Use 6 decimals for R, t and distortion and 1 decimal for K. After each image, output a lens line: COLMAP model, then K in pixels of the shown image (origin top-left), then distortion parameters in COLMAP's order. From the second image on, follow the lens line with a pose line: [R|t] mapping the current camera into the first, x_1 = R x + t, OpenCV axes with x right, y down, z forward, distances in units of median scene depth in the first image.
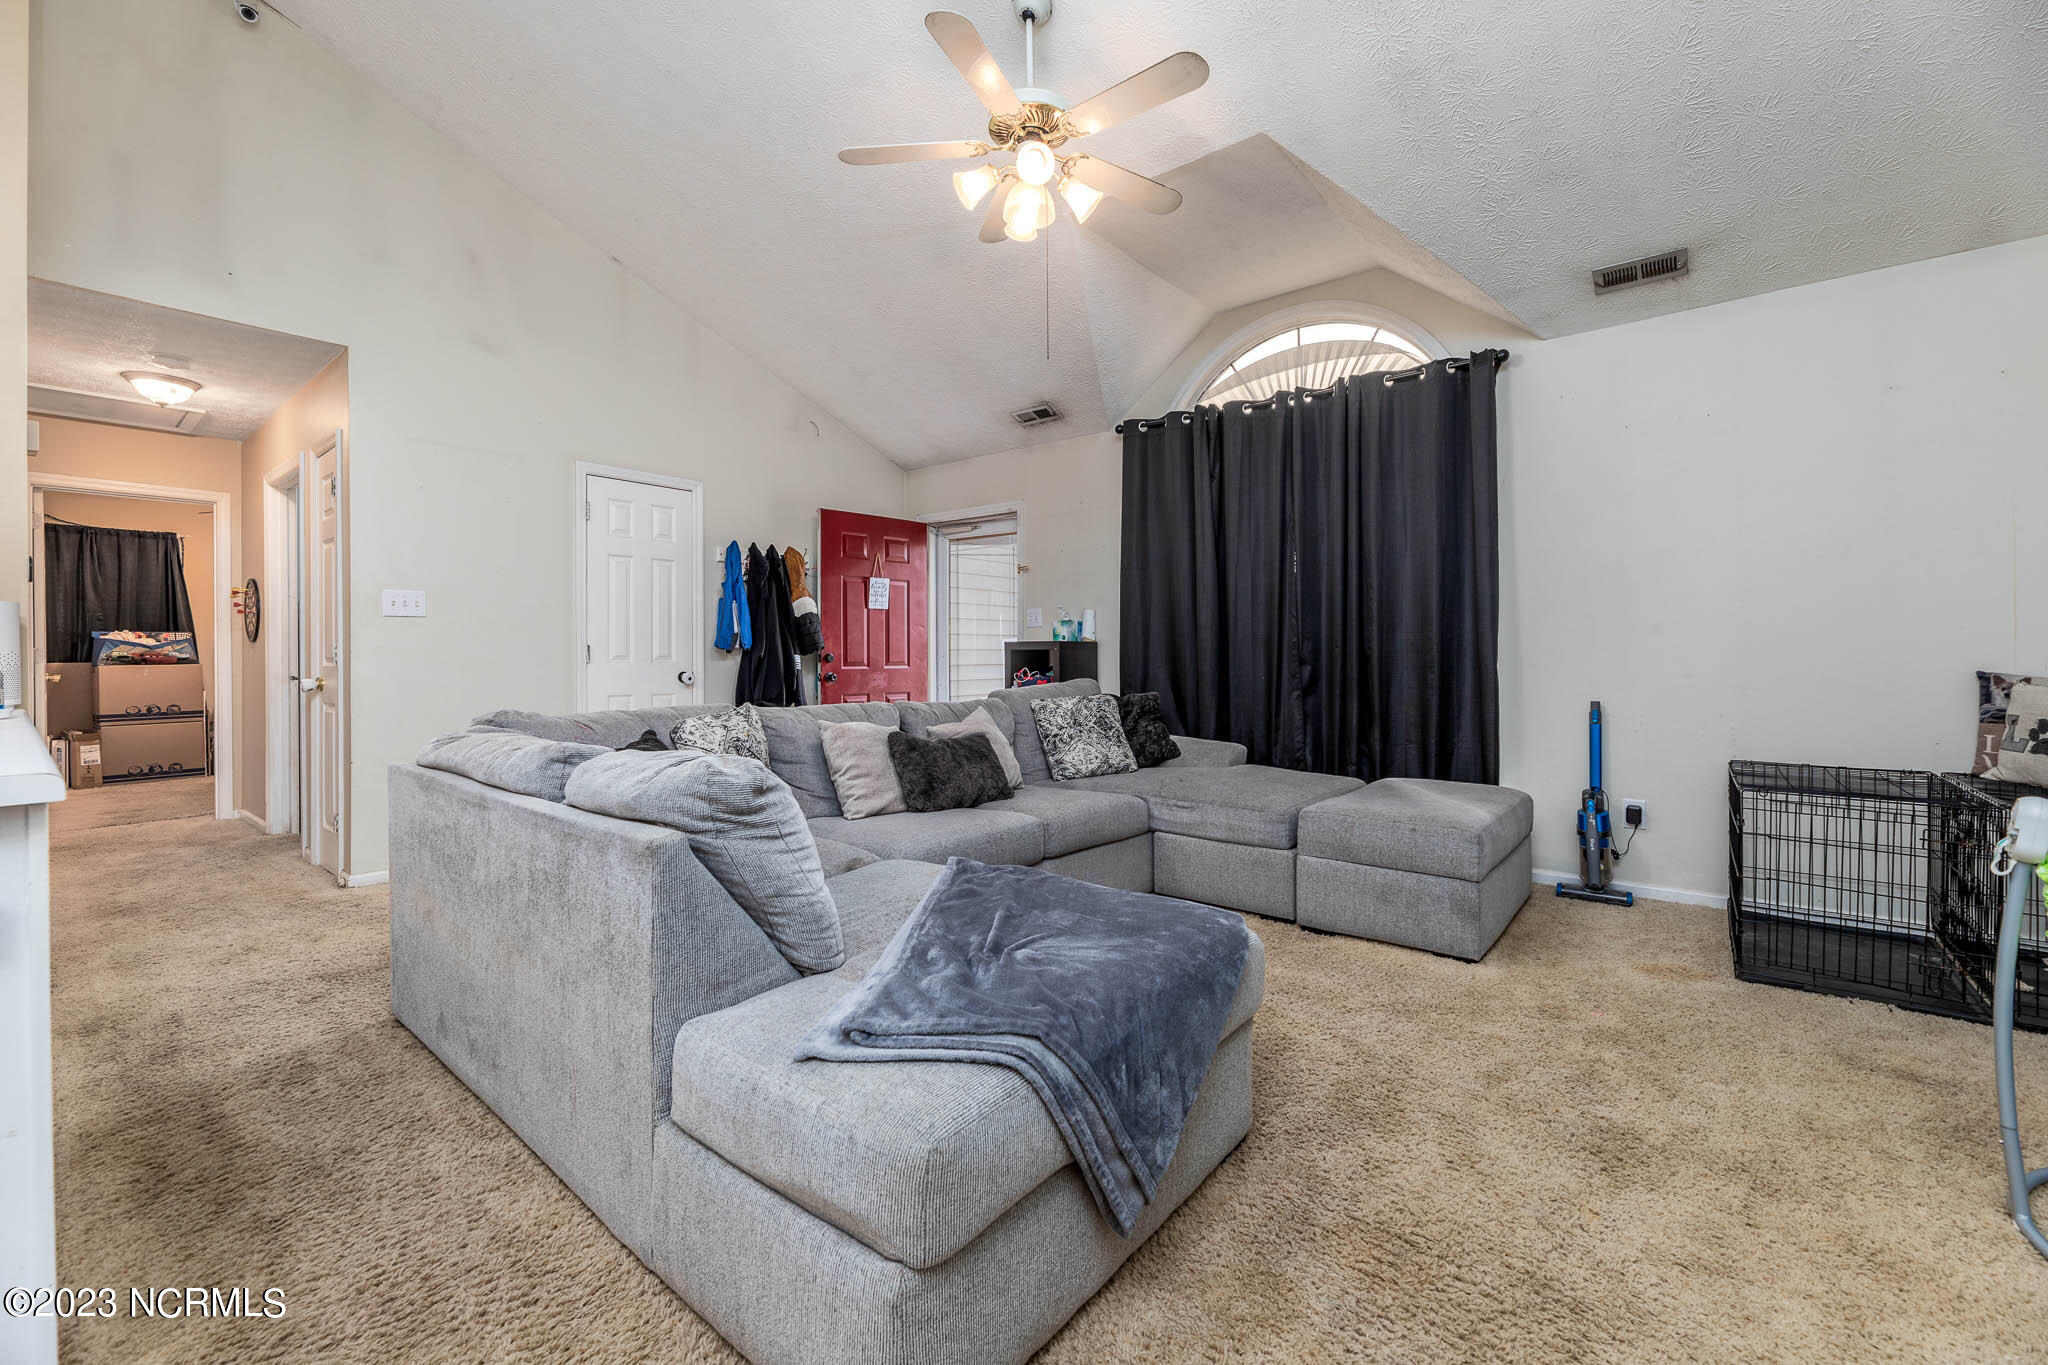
lens RADIAL K [[847.2, 0, 1030.9], [0, 847.2, 657.4], [0, 0, 1]] dist [-0.000940, 0.000182]
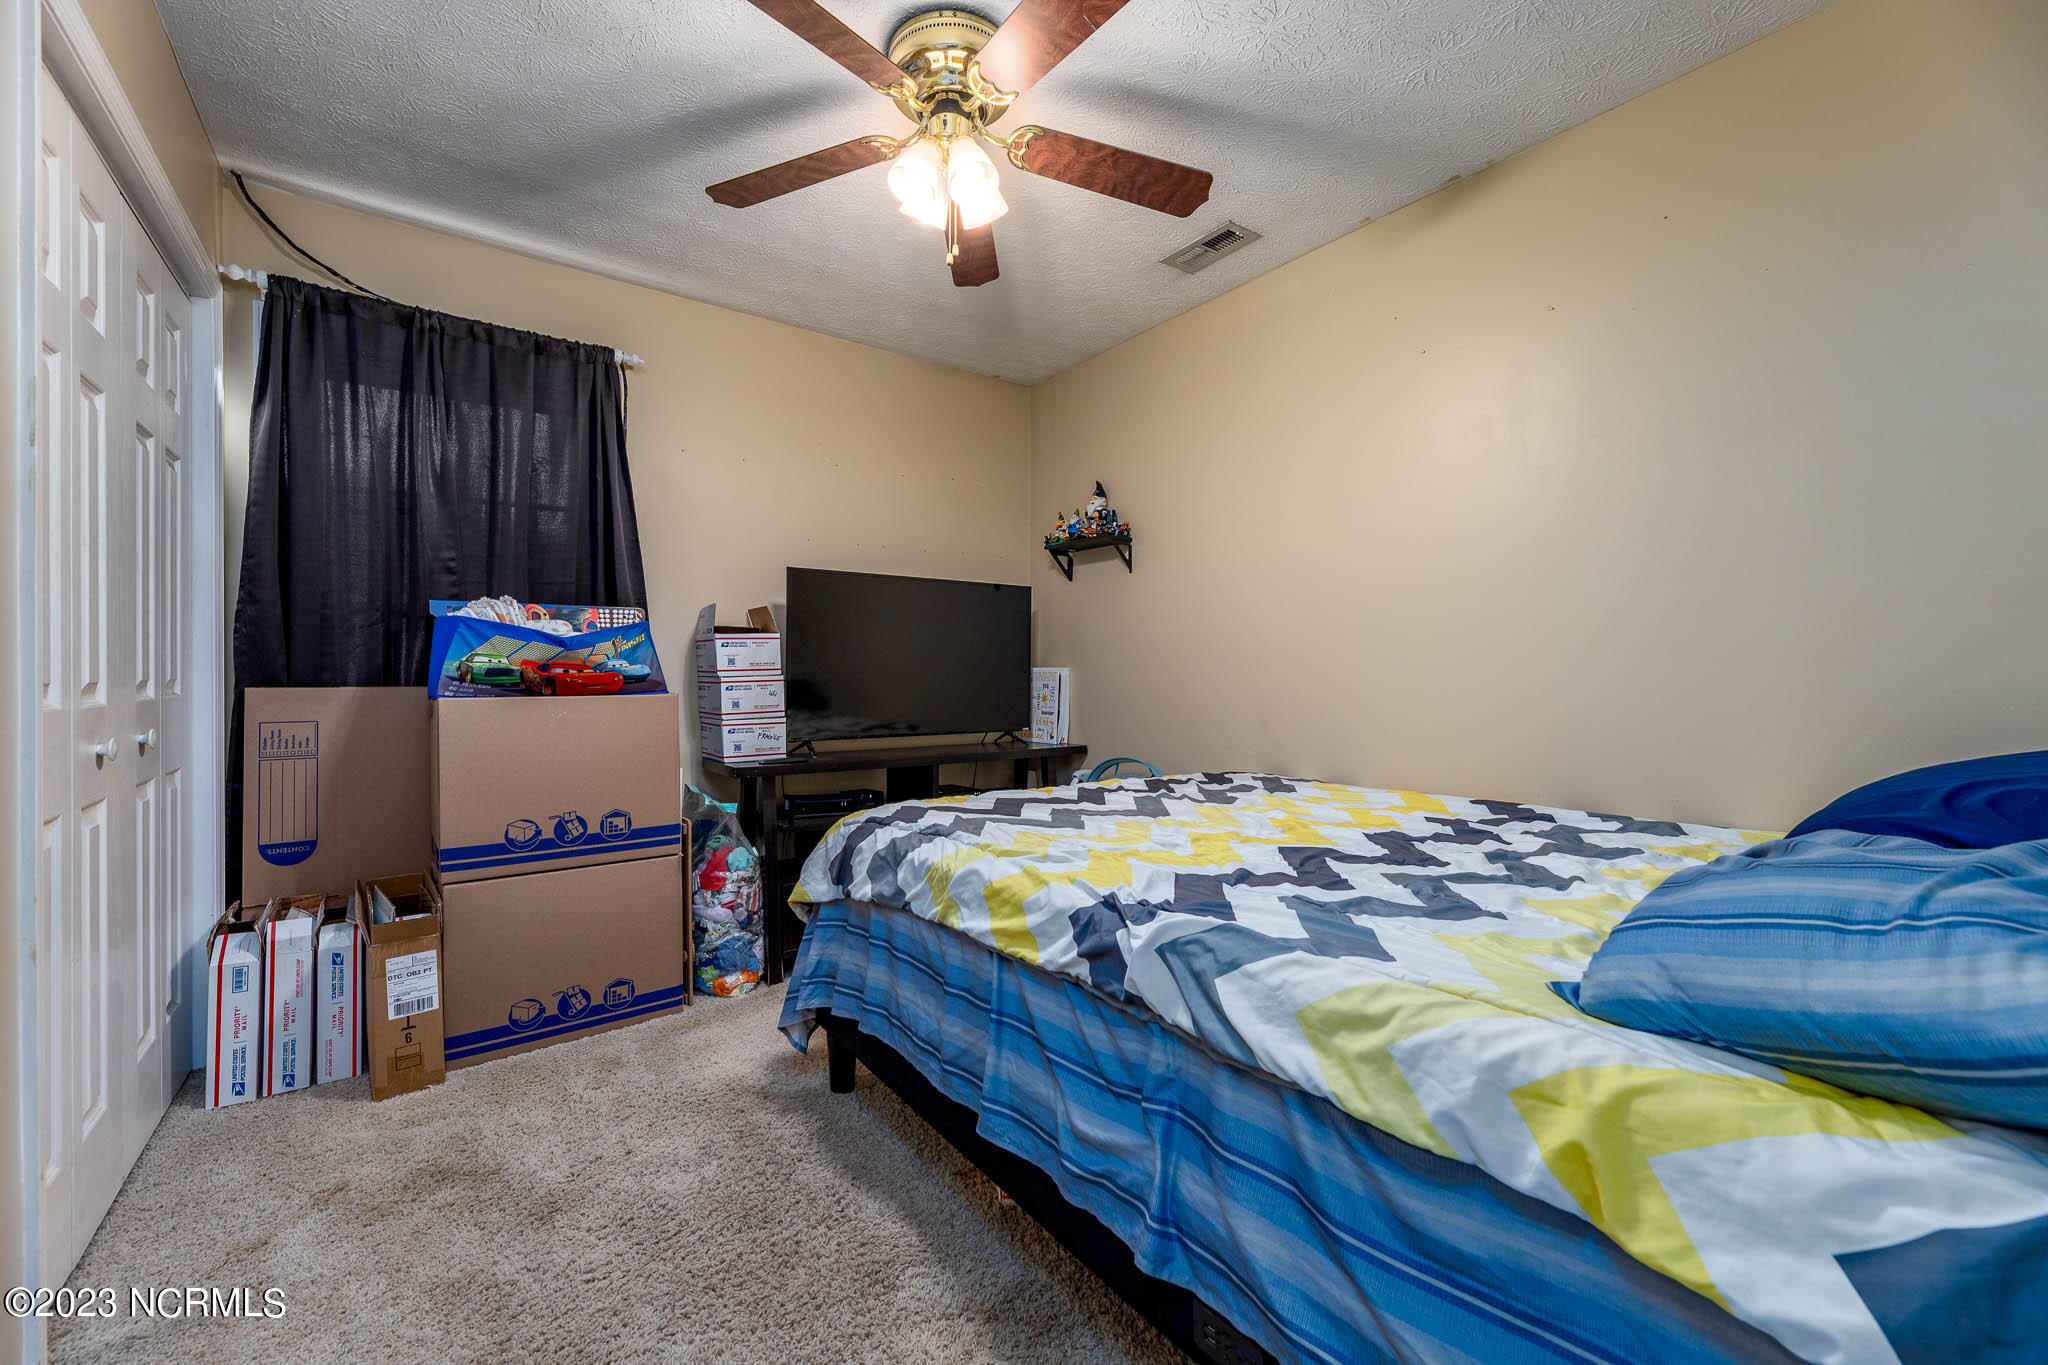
lens RADIAL K [[839.6, 0, 1024.0], [0, 839.6, 682.5], [0, 0, 1]] dist [-0.003499, -0.000220]
pose [[0.964869, 0.008969, -0.262578, -0.774165], [-0.008244, 0.999959, 0.003862, 0.000821], [0.262602, -0.001562, 0.964903, 0.724391]]
